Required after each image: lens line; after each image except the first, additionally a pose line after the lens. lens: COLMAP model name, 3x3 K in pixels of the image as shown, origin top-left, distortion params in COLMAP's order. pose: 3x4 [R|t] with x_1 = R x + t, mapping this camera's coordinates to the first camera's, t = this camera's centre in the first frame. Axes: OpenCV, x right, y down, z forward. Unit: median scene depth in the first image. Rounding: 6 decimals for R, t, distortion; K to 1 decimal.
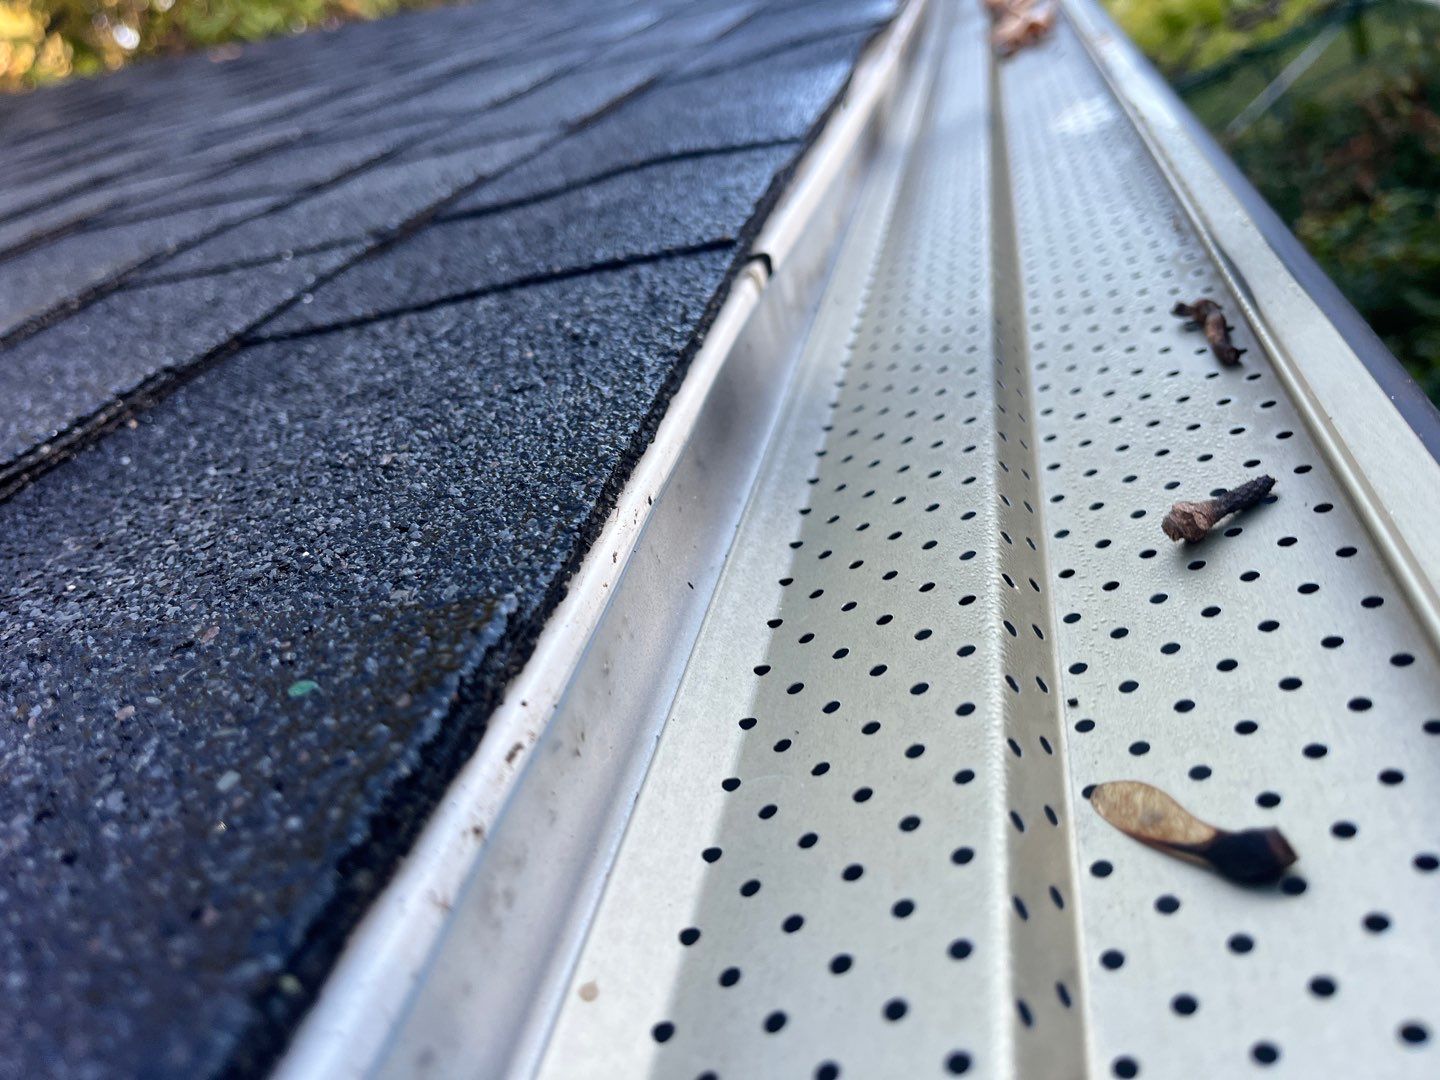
lens RADIAL K [[1307.8, 0, 720.1], [0, 1307.8, 540.6], [0, 0, 1]] dist [0.009300, -0.069325]
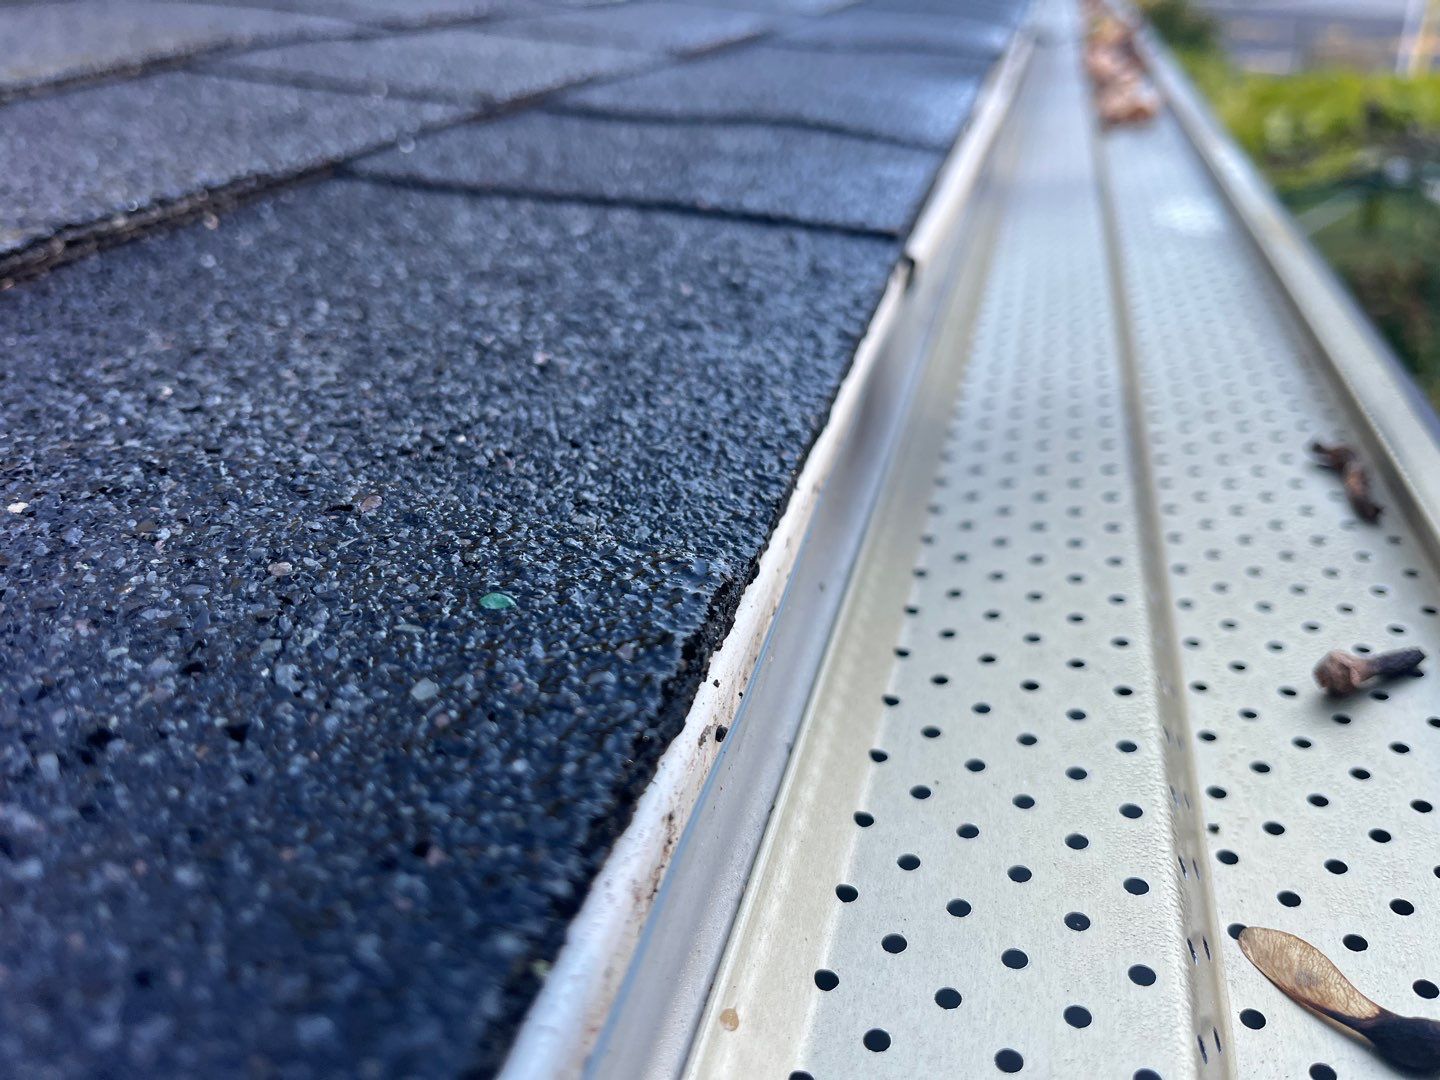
lens RADIAL K [[1307.8, 0, 720.1], [0, 1307.8, 540.6], [0, 0, 1]] dist [0.009300, -0.069325]
pose [[0.951304, 0.287808, 0.110393, -0.220744], [-0.290316, 0.956905, 0.007006, 0.018652], [-0.103620, -0.038713, 0.993863, 0.086472]]
